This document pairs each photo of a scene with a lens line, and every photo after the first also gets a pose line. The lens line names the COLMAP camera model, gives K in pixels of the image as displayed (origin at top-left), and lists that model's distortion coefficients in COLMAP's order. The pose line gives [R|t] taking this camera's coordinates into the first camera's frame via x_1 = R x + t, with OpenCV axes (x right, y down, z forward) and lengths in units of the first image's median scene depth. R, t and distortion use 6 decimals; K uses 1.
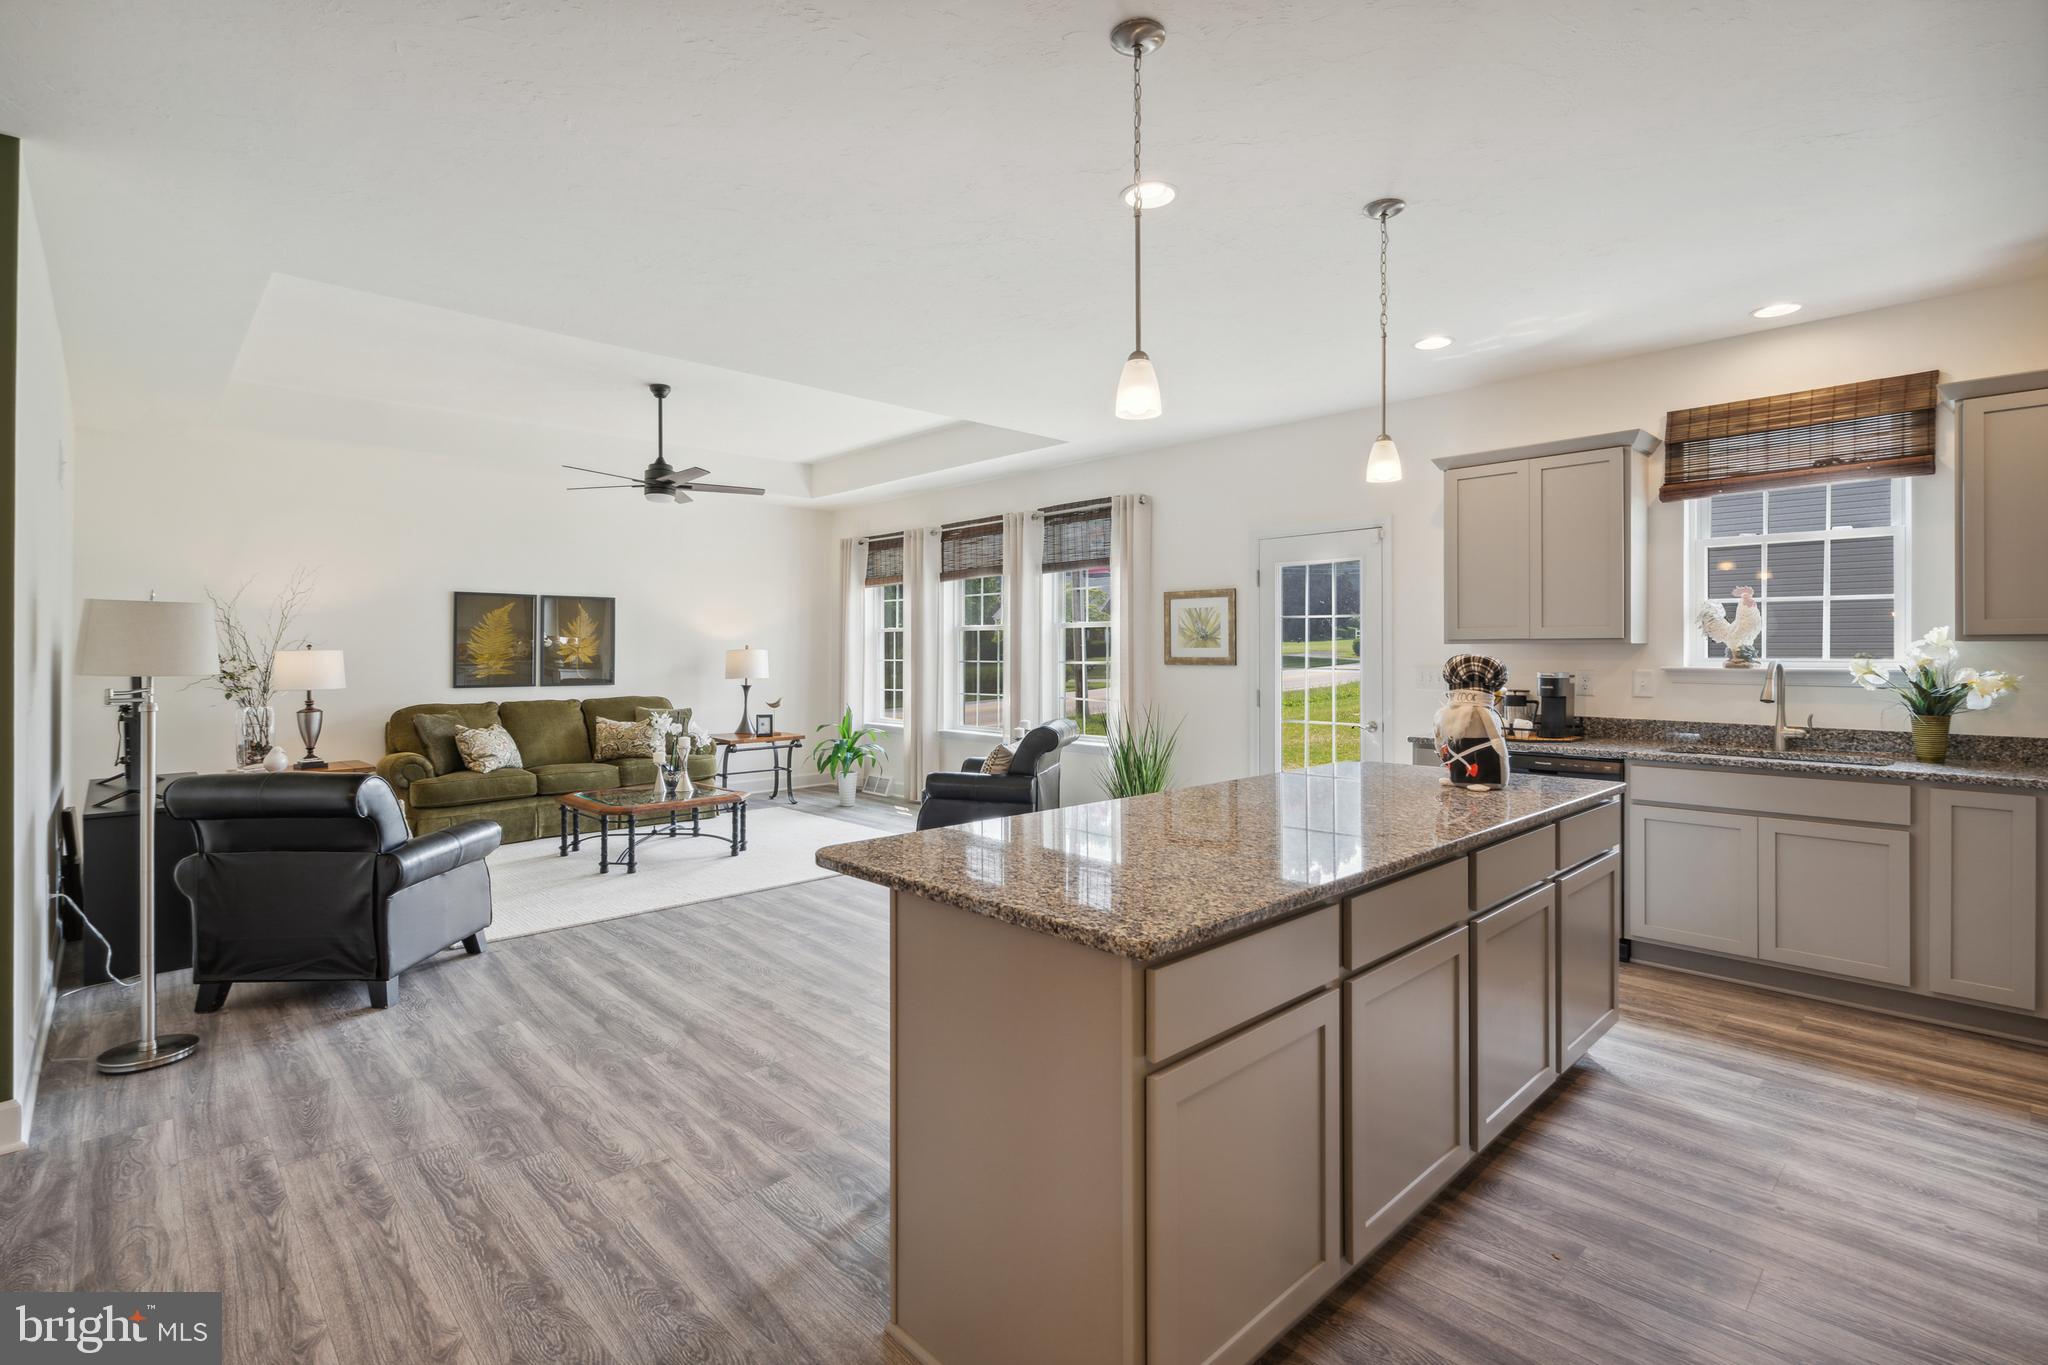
lens RADIAL K [[944.2, 0, 1022.7], [0, 944.2, 670.6], [0, 0, 1]] dist [-0.000082, -0.000056]
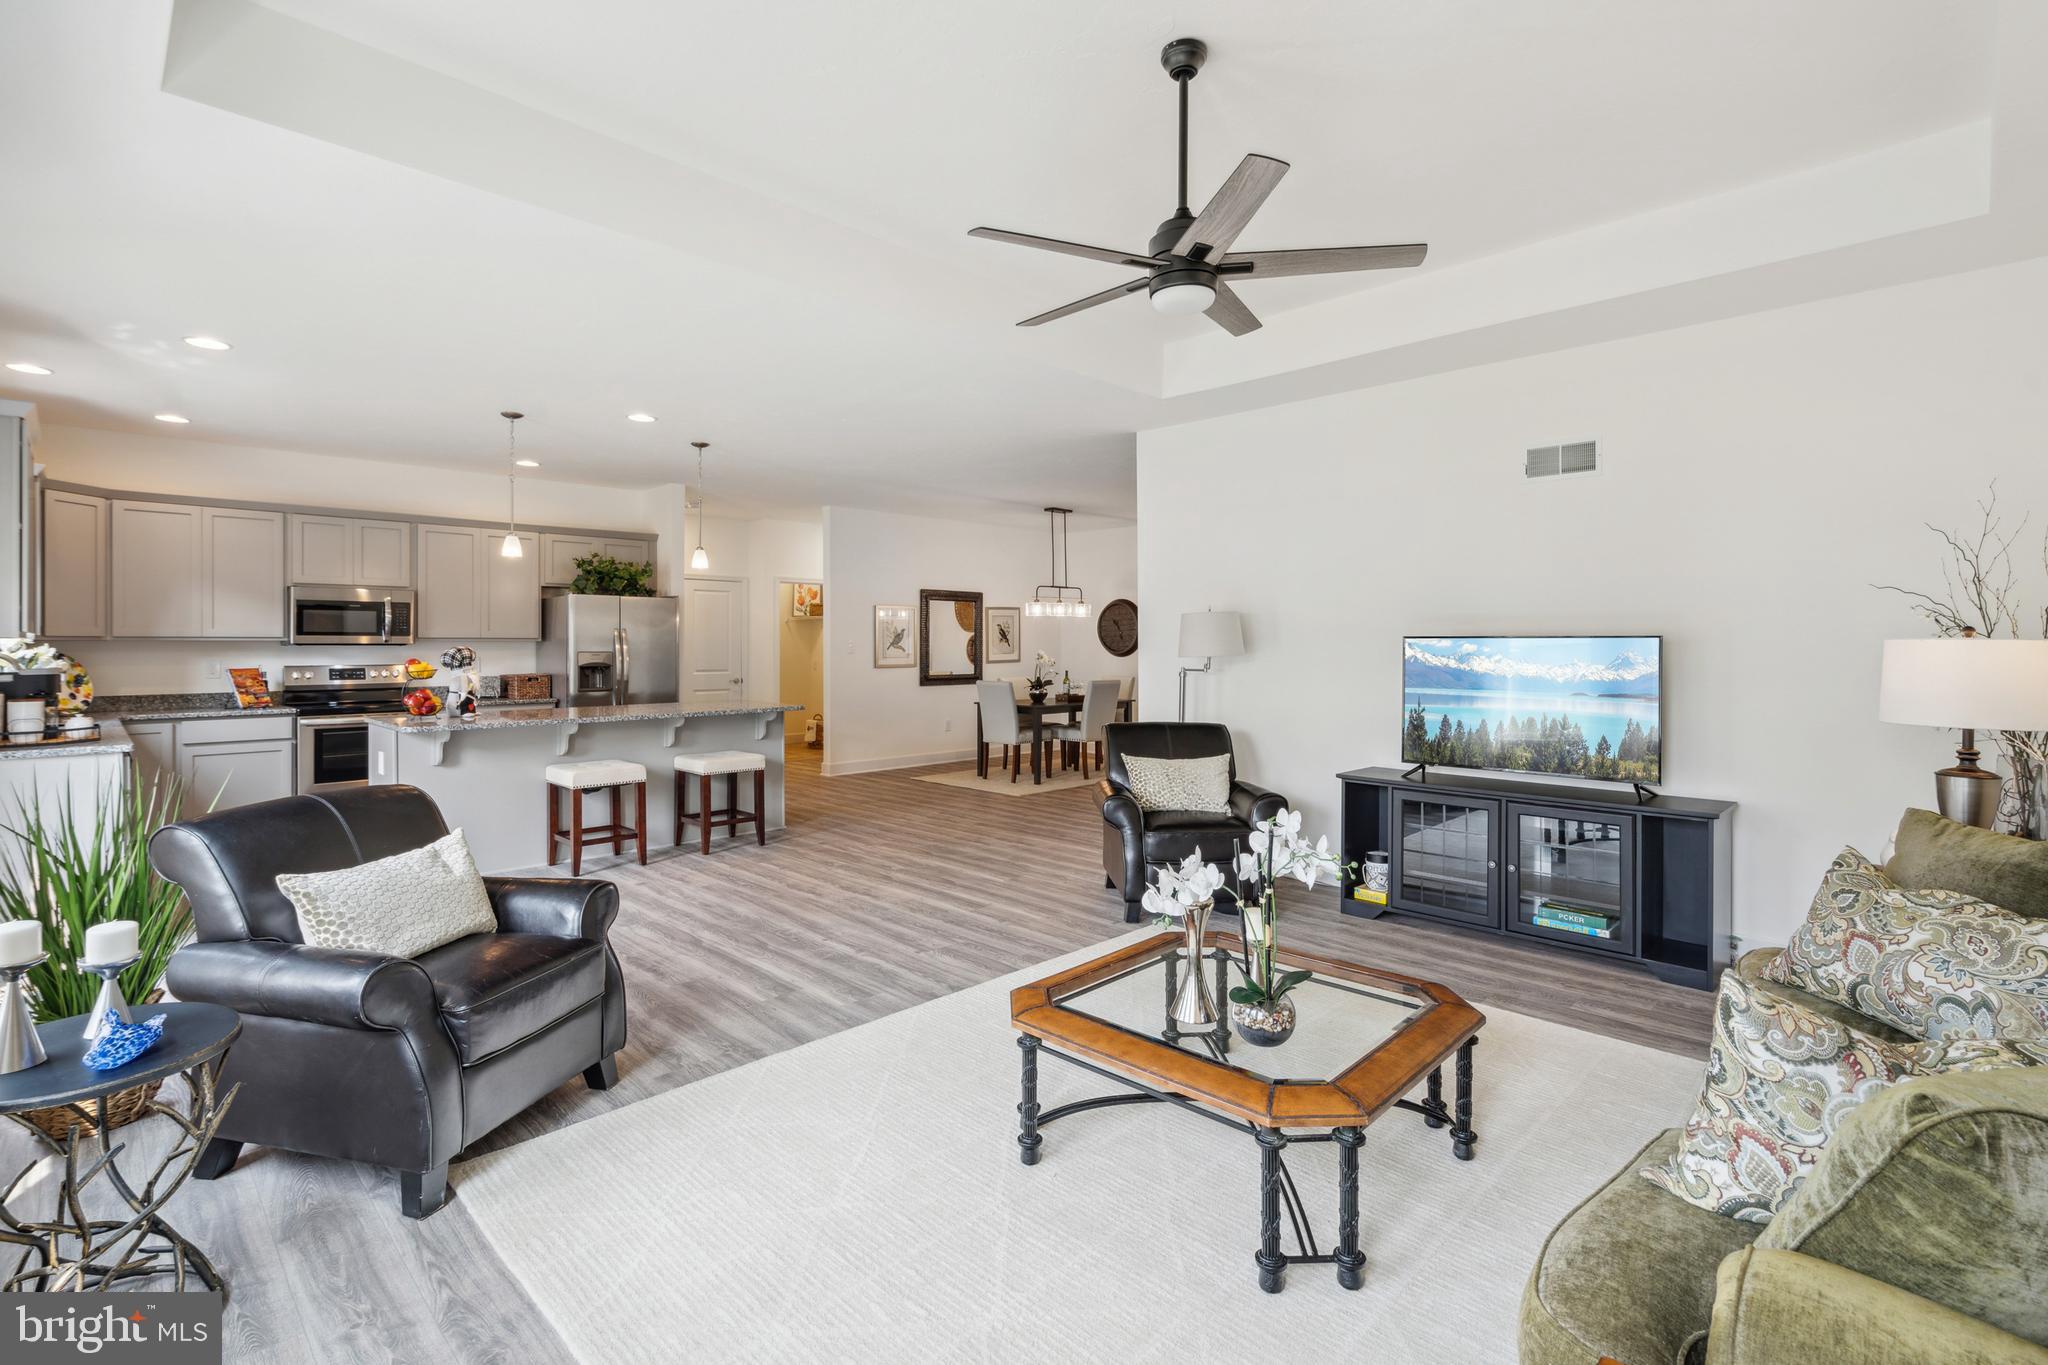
lens RADIAL K [[960.9, 0, 1020.4], [0, 960.9, 643.3], [0, 0, 1]] dist [-0.000797, -0.000136]
pose [[-0.999816, 0.004061, -0.018728, -0.300591], [0.003682, 0.999788, 0.020248, -0.029036], [0.018807, 0.020175, -0.999620, 1.447712]]
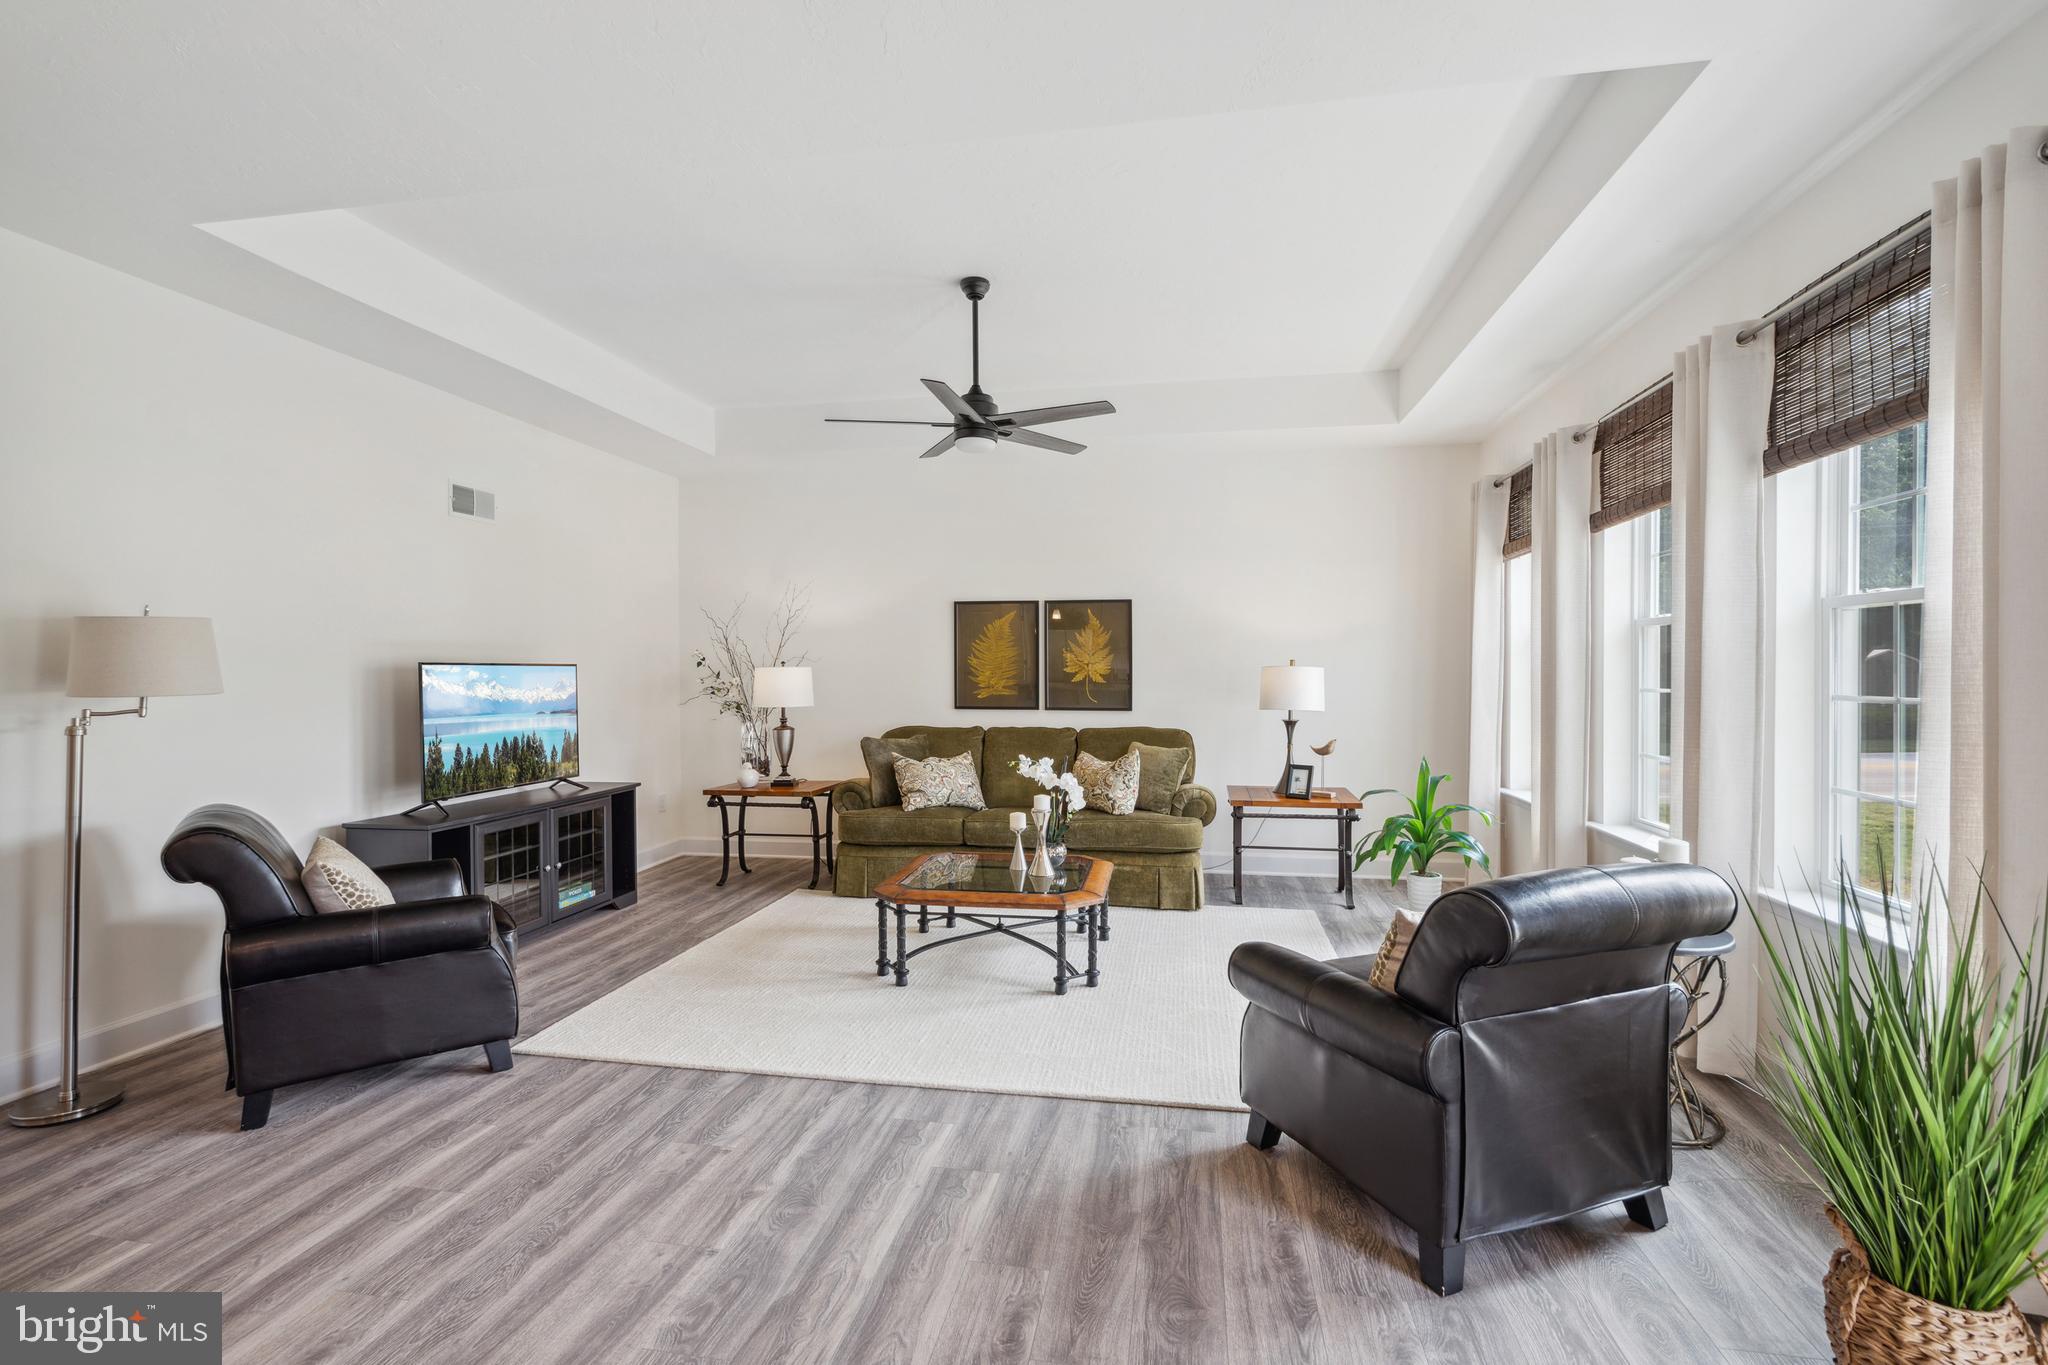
lens RADIAL K [[944.2, 0, 1022.7], [0, 944.2, 670.6], [0, 0, 1]] dist [-0.000082, -0.000056]
pose [[0.592505, 0.001759, -0.805565, 0.186557], [-0.017121, 0.999799, -0.010410, -0.011534], [0.805385, 0.019960, 0.592416, 0.614398]]
